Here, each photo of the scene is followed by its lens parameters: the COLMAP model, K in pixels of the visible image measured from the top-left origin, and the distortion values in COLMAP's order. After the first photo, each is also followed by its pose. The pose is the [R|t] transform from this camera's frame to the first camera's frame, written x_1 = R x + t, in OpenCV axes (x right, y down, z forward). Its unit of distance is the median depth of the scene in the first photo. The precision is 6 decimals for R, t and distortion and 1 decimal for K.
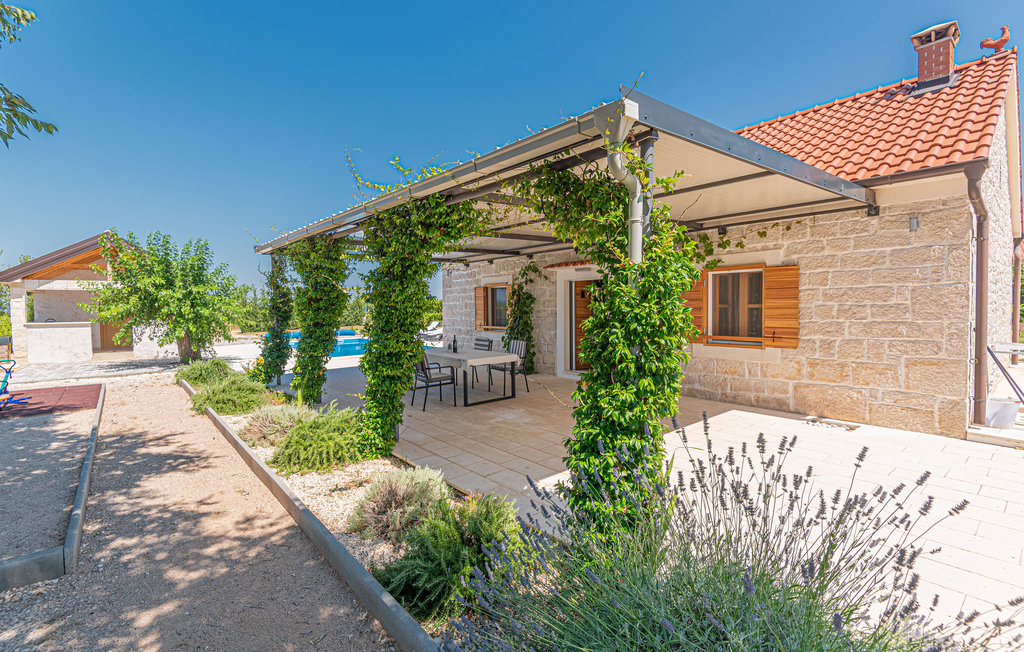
lens RADIAL K [[459.2, 0, 506.4], [0, 459.2, 313.1], [0, 0, 1]] dist [0.002041, -0.000479]
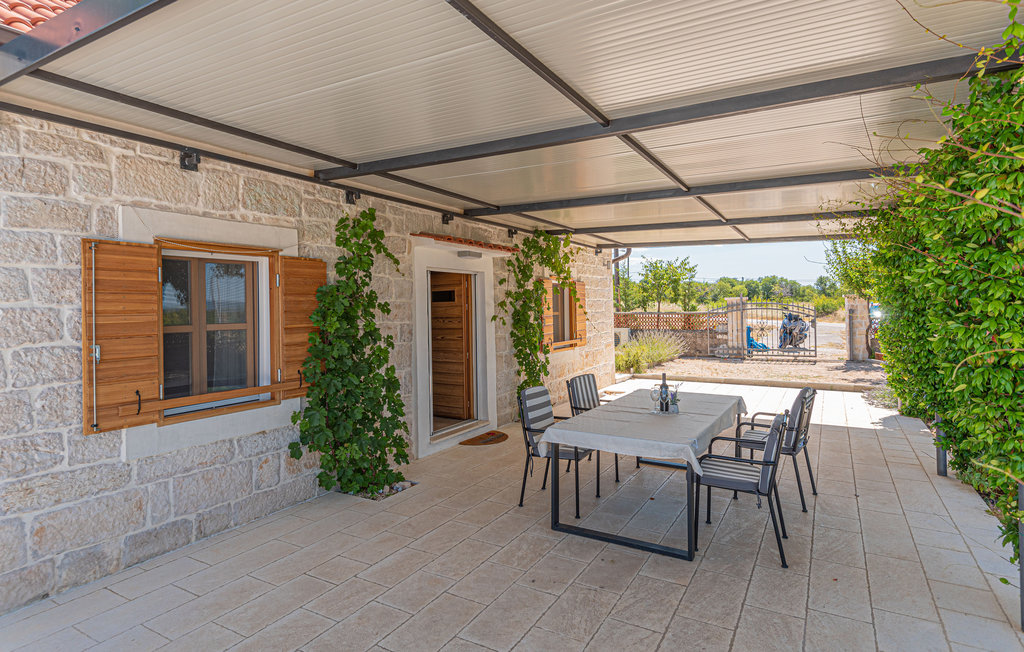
lens RADIAL K [[549.4, 0, 516.8], [0, 549.4, 310.3], [0, 0, 1]] dist [0.016308, -0.013799]
pose [[-0.372554, 0.014123, 0.927903, -0.722814], [0.035548, 0.999368, -0.000938, -0.027541], [-0.927329, 0.032636, -0.372821, 1.688268]]
